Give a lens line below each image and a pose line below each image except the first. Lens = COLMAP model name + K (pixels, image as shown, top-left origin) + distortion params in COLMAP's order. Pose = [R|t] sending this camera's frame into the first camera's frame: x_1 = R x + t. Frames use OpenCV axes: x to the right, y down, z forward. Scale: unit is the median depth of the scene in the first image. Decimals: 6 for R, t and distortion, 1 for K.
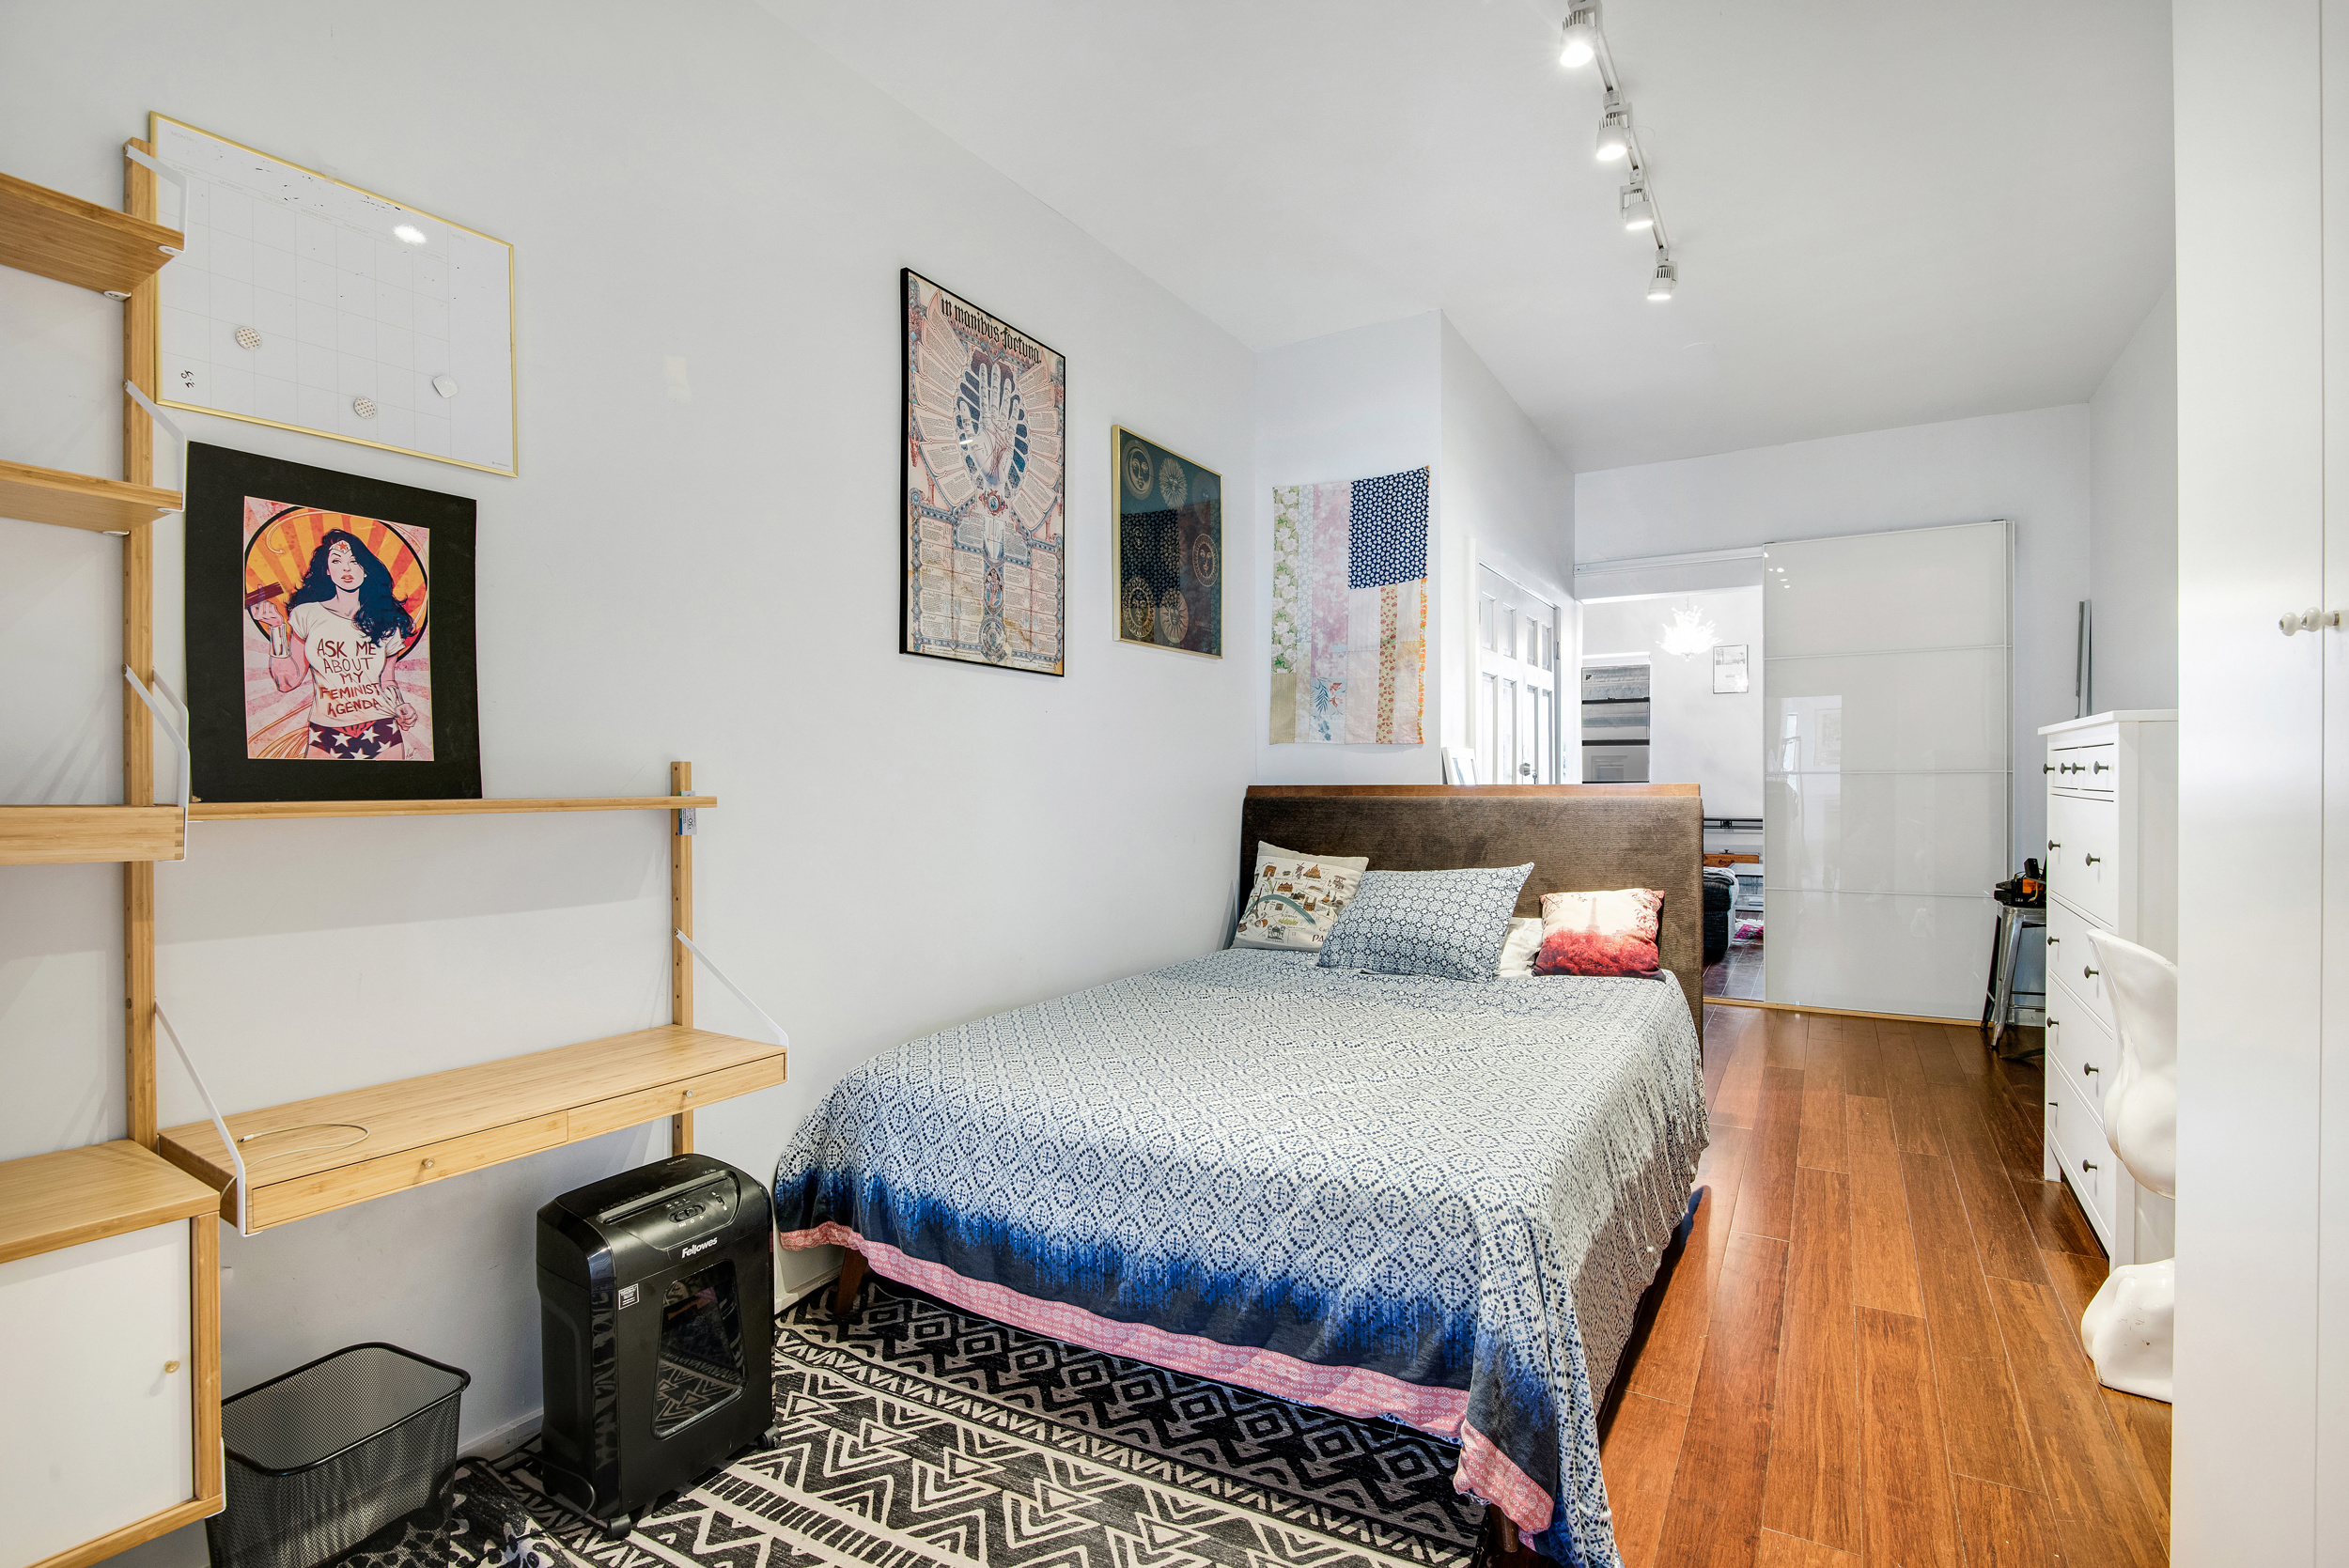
lens RADIAL K [[1082.5, 0, 1179.4], [0, 1082.5, 777.3], [0, 0, 1]] dist [0.001130, -0.028688]
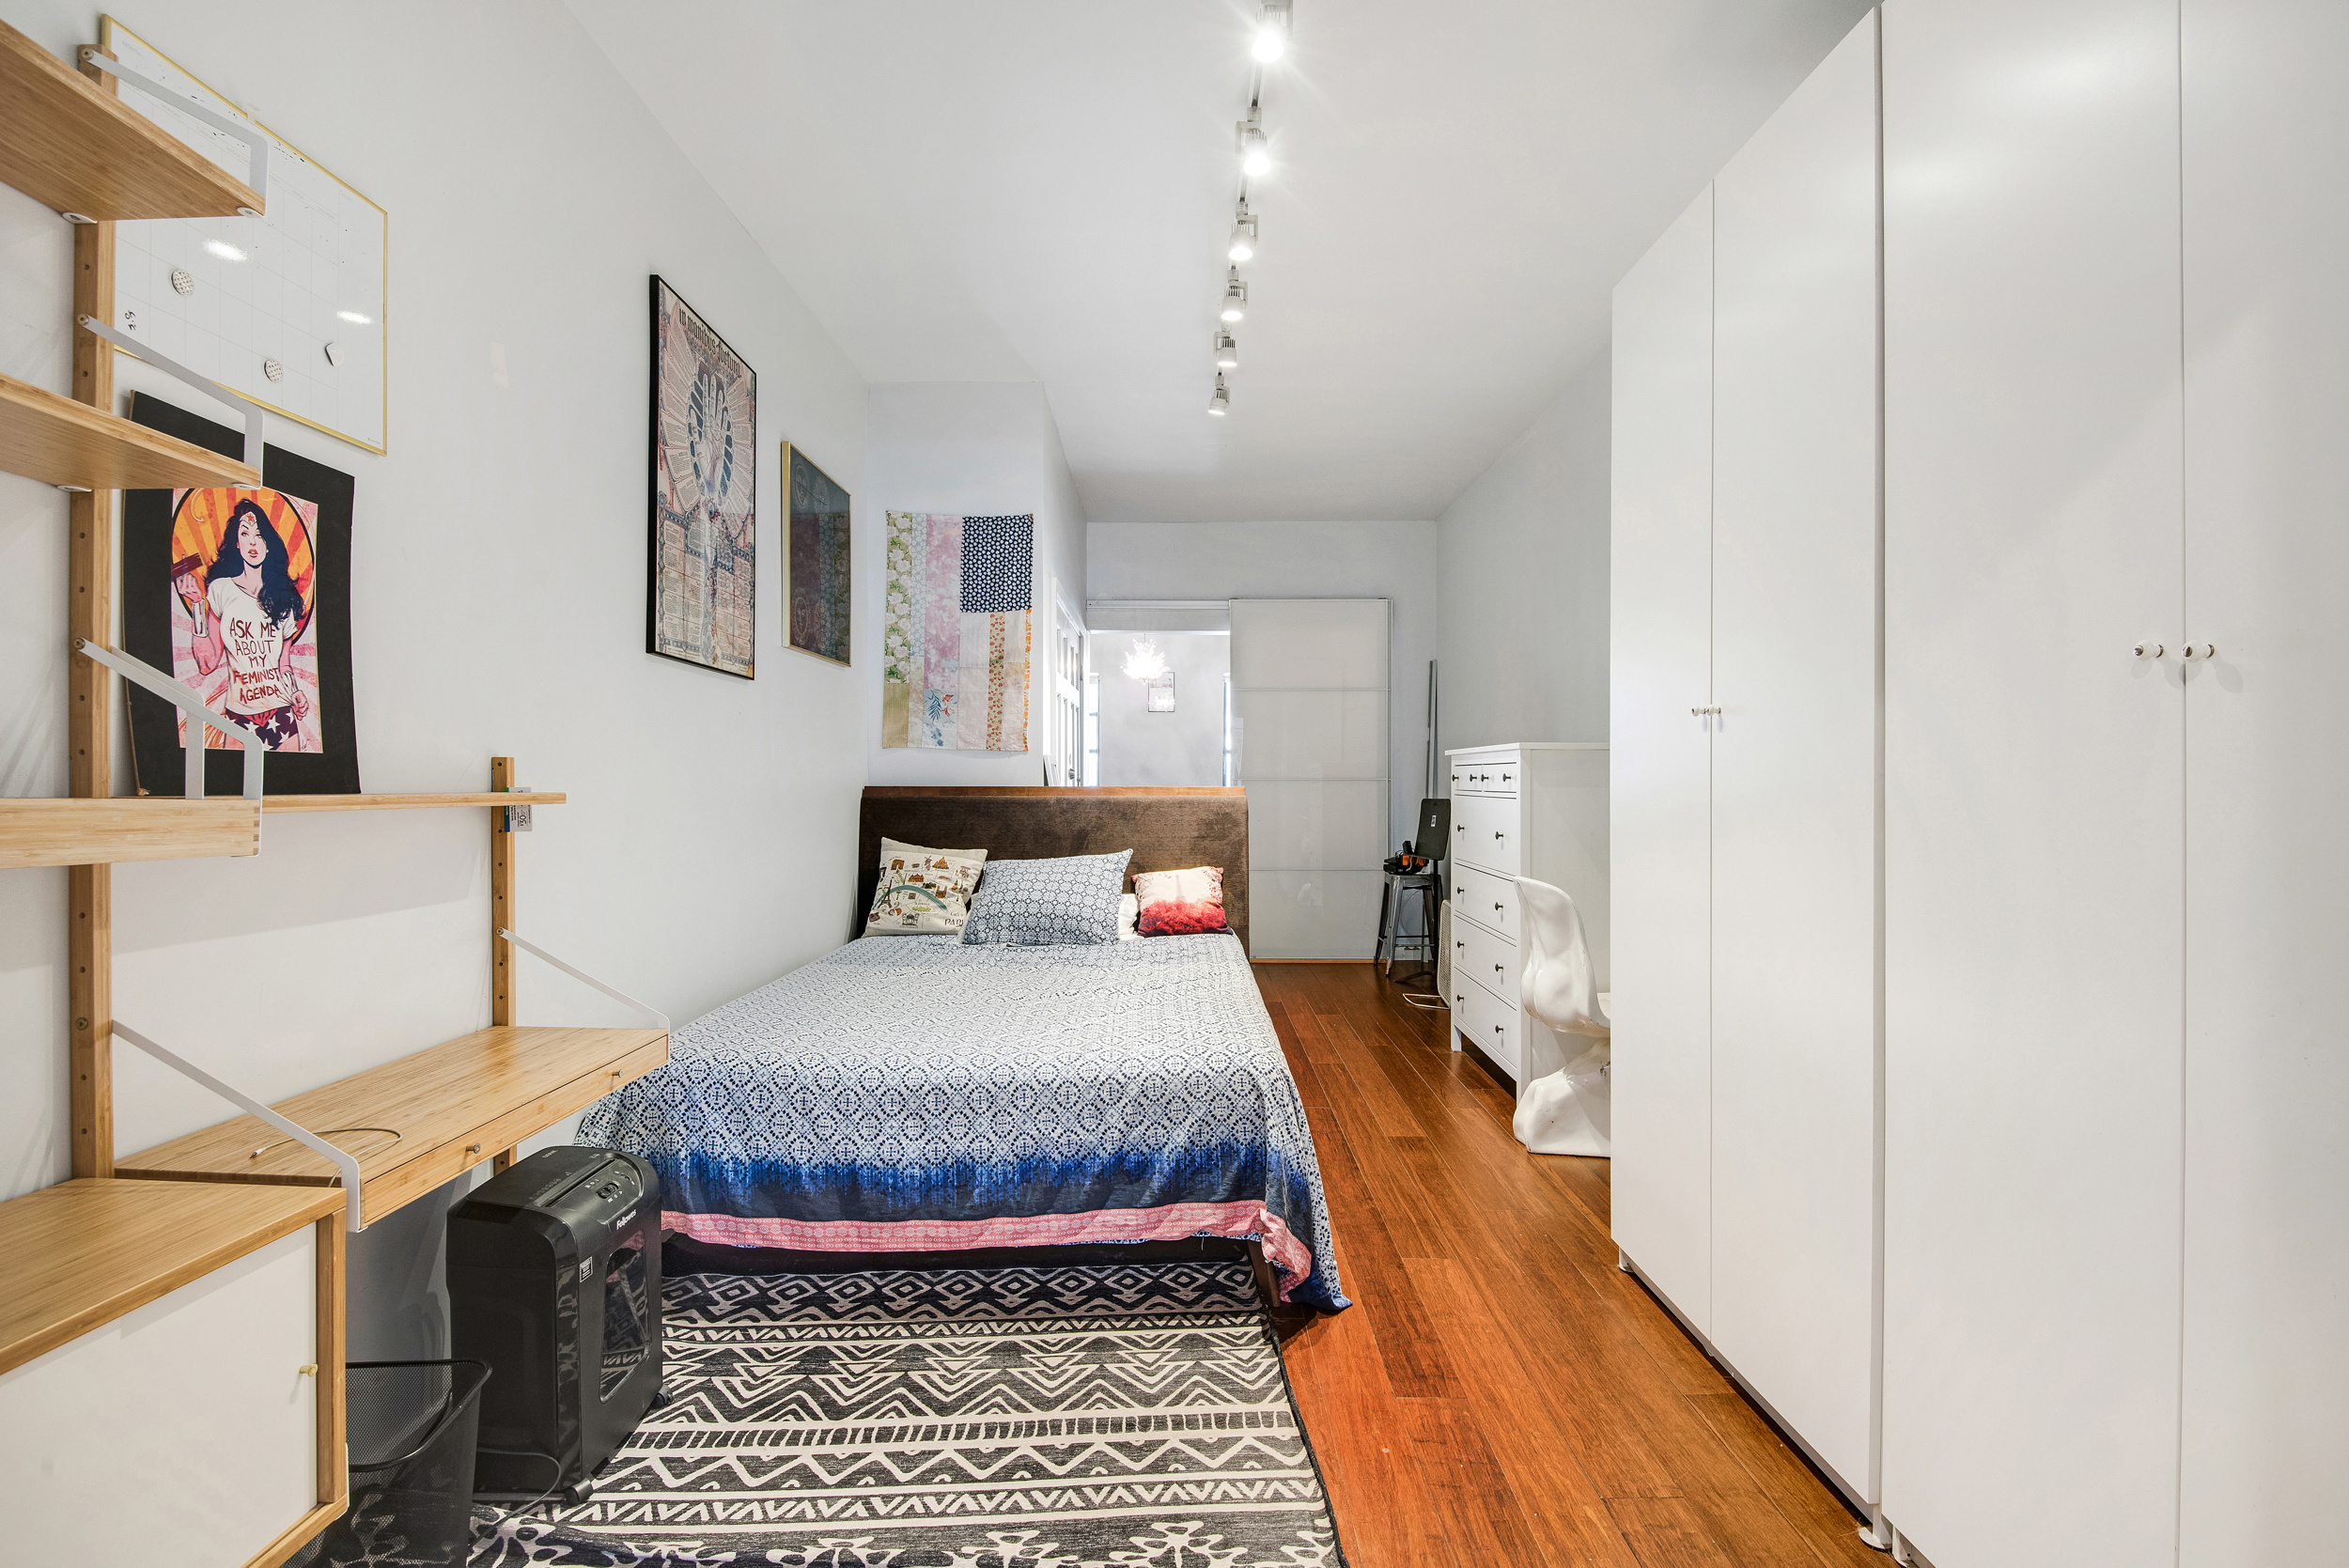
lens RADIAL K [[1082.5, 0, 1179.4], [0, 1082.5, 777.3], [0, 0, 1]] dist [0.001130, -0.028688]
pose [[0.854125, 0.010034, 0.519971, -0.448192], [-0.008455, 0.999950, -0.005408, 0.003894], [-0.519999, 0.000223, 0.854167, -0.152714]]
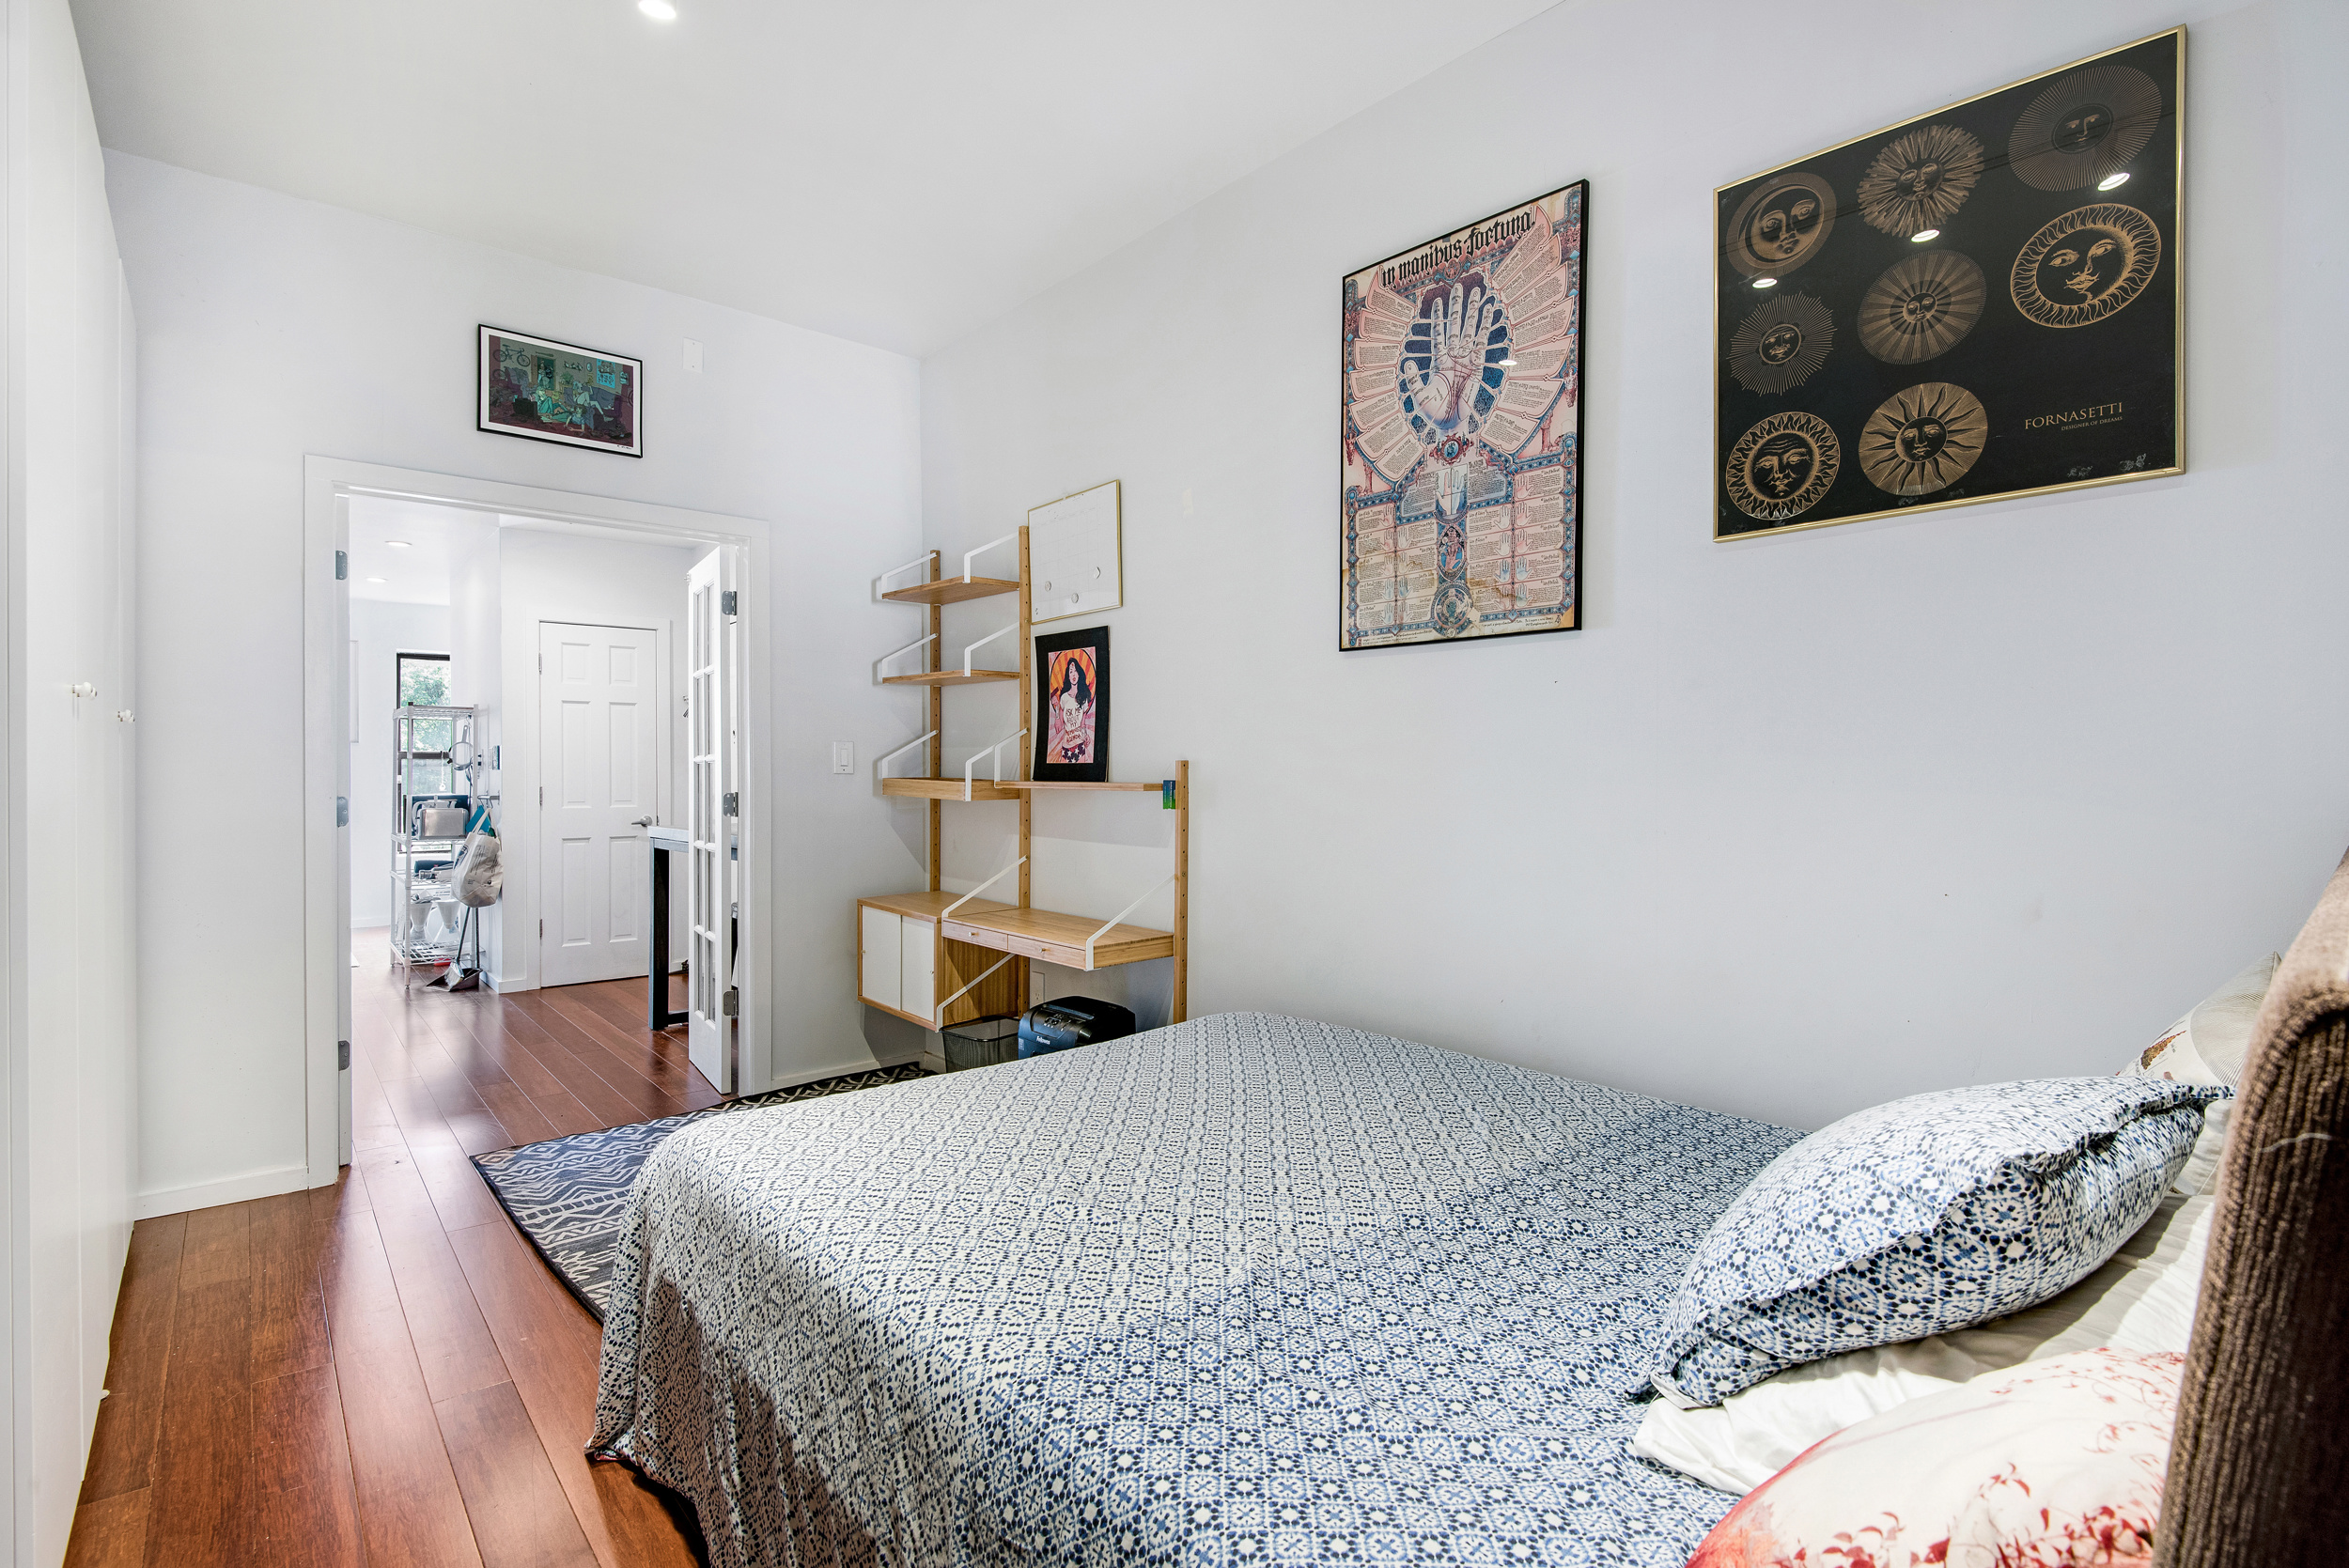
lens RADIAL K [[1082.5, 0, 1179.4], [0, 1082.5, 777.3], [0, 0, 1]] dist [0.001130, -0.028688]
pose [[-0.292450, 0.008420, -0.956244, 0.989456], [0.004420, 0.999962, 0.007453, -0.001857], [0.956271, -0.002048, -0.292476, 1.448736]]
